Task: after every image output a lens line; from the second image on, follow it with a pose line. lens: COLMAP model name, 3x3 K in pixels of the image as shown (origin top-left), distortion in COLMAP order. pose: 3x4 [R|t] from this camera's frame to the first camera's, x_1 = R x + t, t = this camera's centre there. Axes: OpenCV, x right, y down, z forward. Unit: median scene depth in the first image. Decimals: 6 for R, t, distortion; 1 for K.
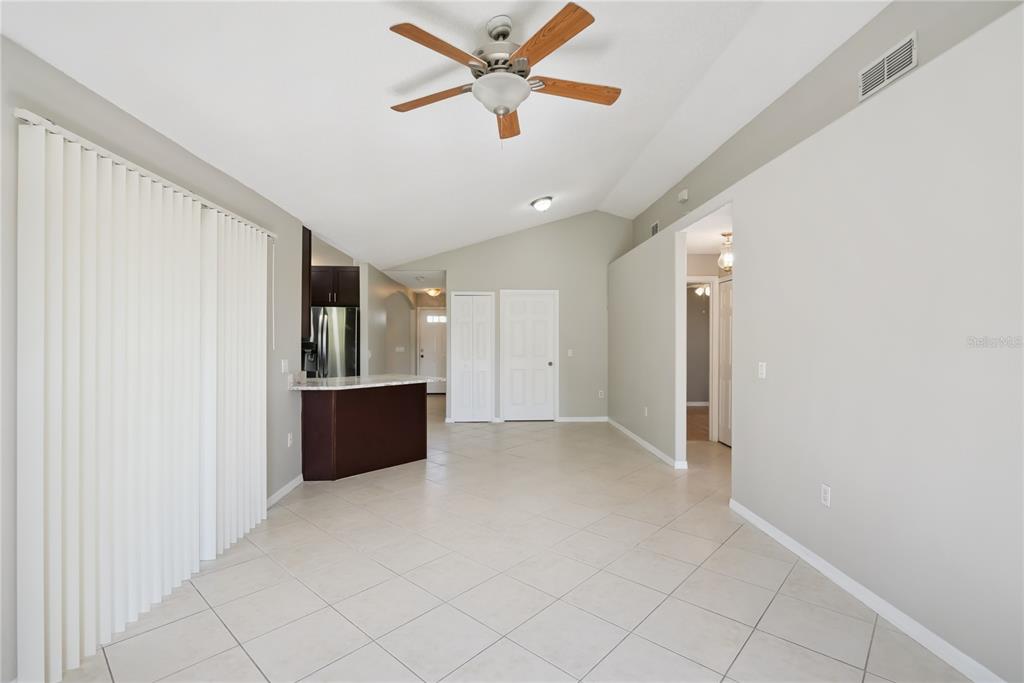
lens RADIAL K [[471.4, 0, 514.8], [0, 471.4, 340.7], [0, 0, 1]] dist [0.003647, -0.000259]
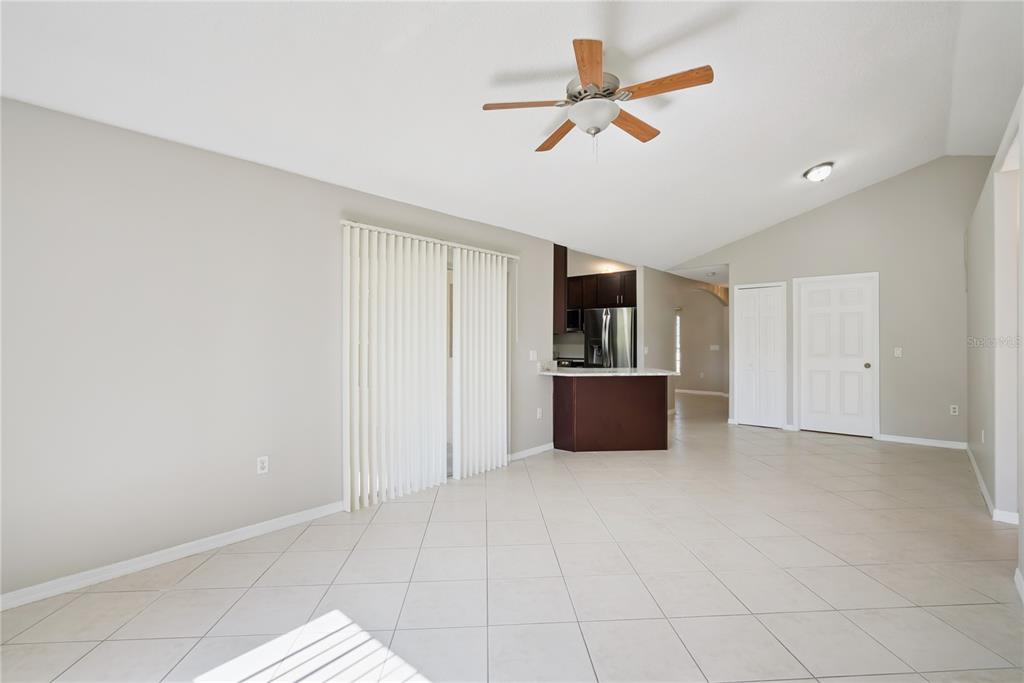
lens RADIAL K [[471.4, 0, 515.1], [0, 471.4, 341.9], [0, 0, 1]] dist [0.003647, -0.000259]
pose [[0.720298, 0.001161, -0.693664, 0.212133], [0.000344, 0.999998, 0.002030, 0.007420], [0.693665, -0.001701, 0.720296, 0.015481]]
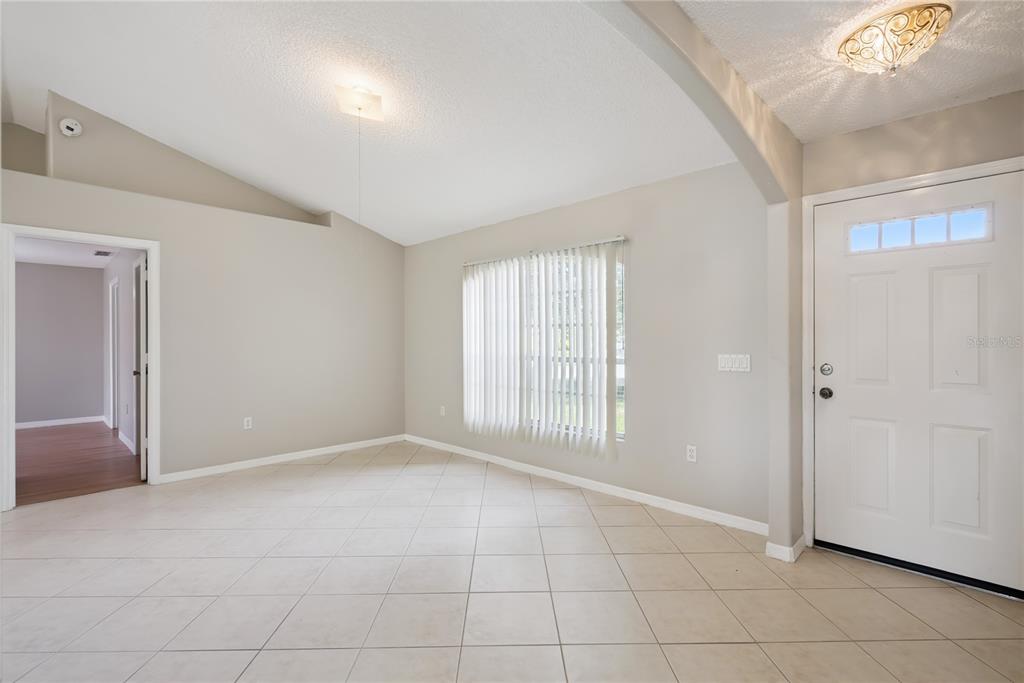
lens RADIAL K [[471.4, 0, 505.3], [0, 471.4, 335.5], [0, 0, 1]] dist [0.003647, -0.000259]
pose [[0.678557, -0.008240, -0.734501, -0.199384], [0.000899, 0.999946, -0.010387, 0.008003], [0.734547, 0.006388, 0.678528, 1.098308]]
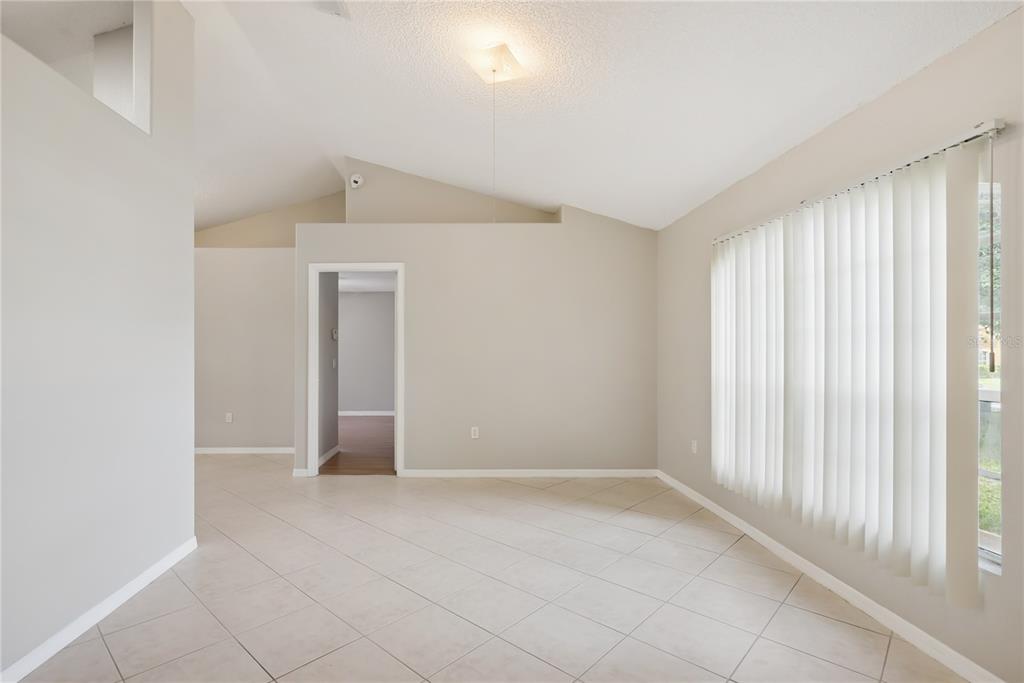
lens RADIAL K [[471.4, 0, 552.7], [0, 471.4, 337.6], [0, 0, 1]] dist [0.003647, -0.000259]
pose [[-0.046149, -0.012565, -0.998856, -0.253681], [0.002128, 0.999917, -0.012676, 0.000909], [0.998932, -0.002711, -0.046118, 1.344553]]
